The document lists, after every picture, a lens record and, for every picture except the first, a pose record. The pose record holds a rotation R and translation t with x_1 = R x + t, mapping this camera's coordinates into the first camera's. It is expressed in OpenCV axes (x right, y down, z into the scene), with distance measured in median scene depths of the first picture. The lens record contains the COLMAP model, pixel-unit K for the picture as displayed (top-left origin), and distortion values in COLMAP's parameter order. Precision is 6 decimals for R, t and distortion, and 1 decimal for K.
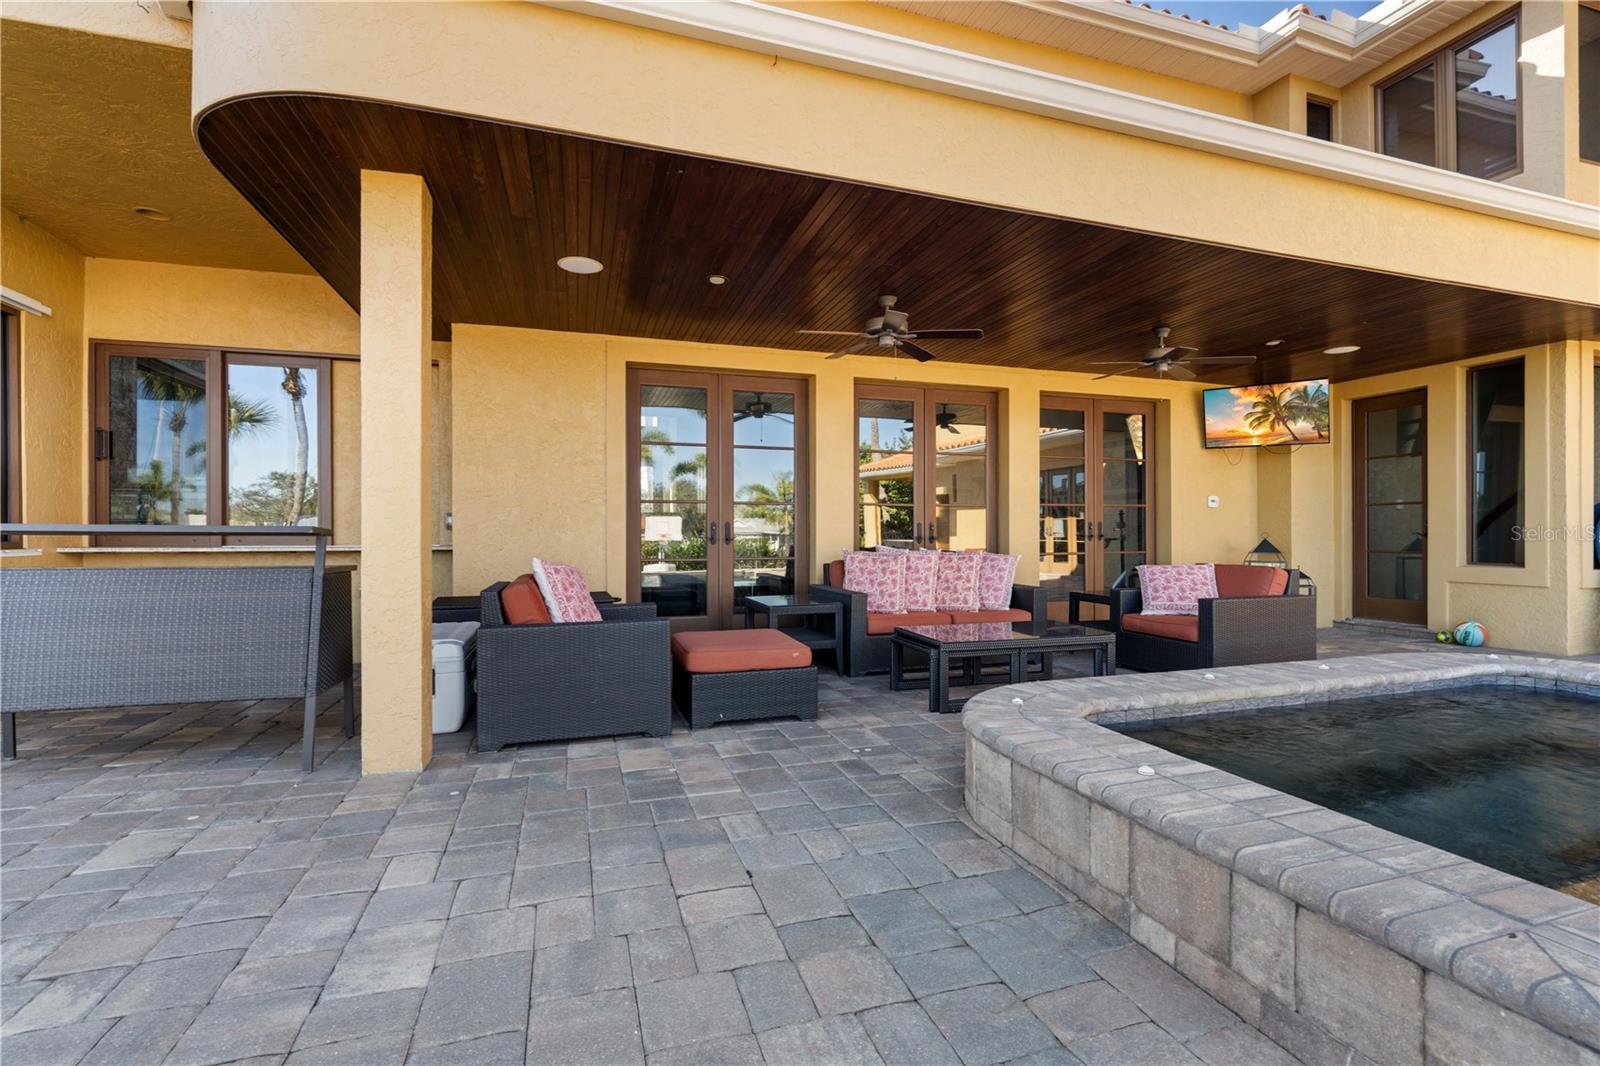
lens RADIAL K [[720.4, 0, 791.0], [0, 720.4, 527.1], [0, 0, 1]] dist [-0.004800, 0.001395]
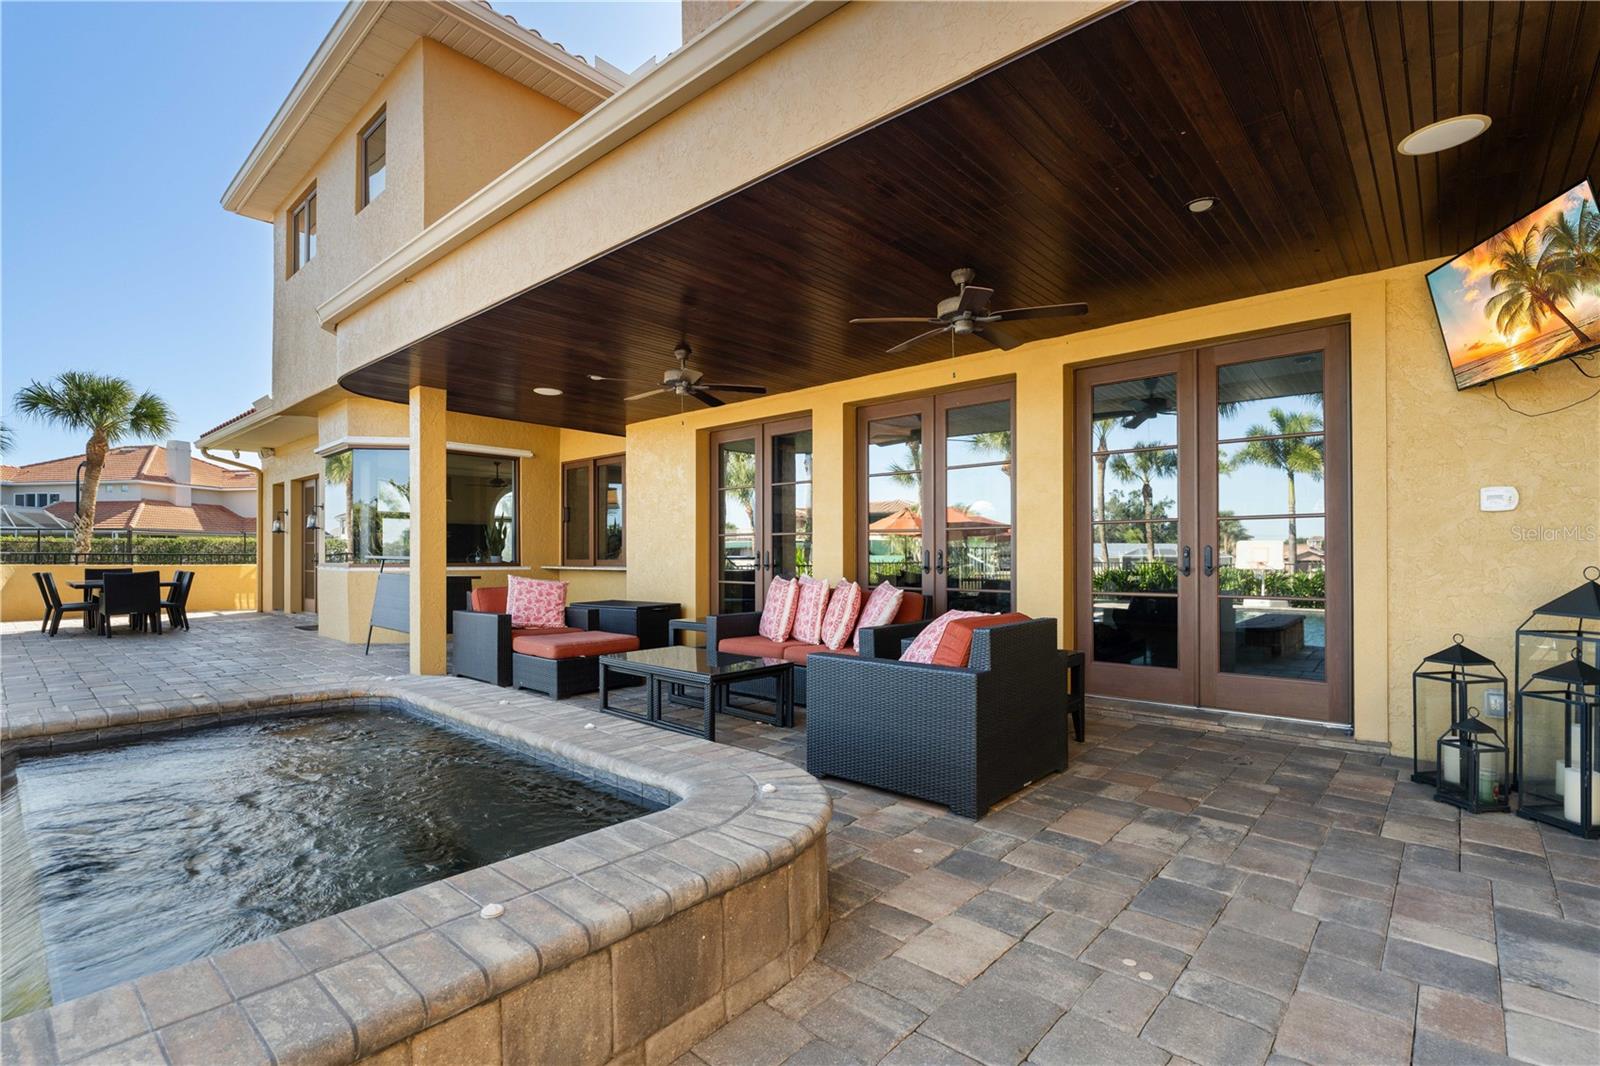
lens RADIAL K [[720.4, 0, 787.4], [0, 720.4, 543.0], [0, 0, 1]] dist [-0.004800, 0.001395]
pose [[0.500852, -0.015103, -0.865401, 0.814854], [0.002195, 0.999867, -0.016179, -0.001343], [0.865530, 0.006203, 0.500818, 0.402318]]
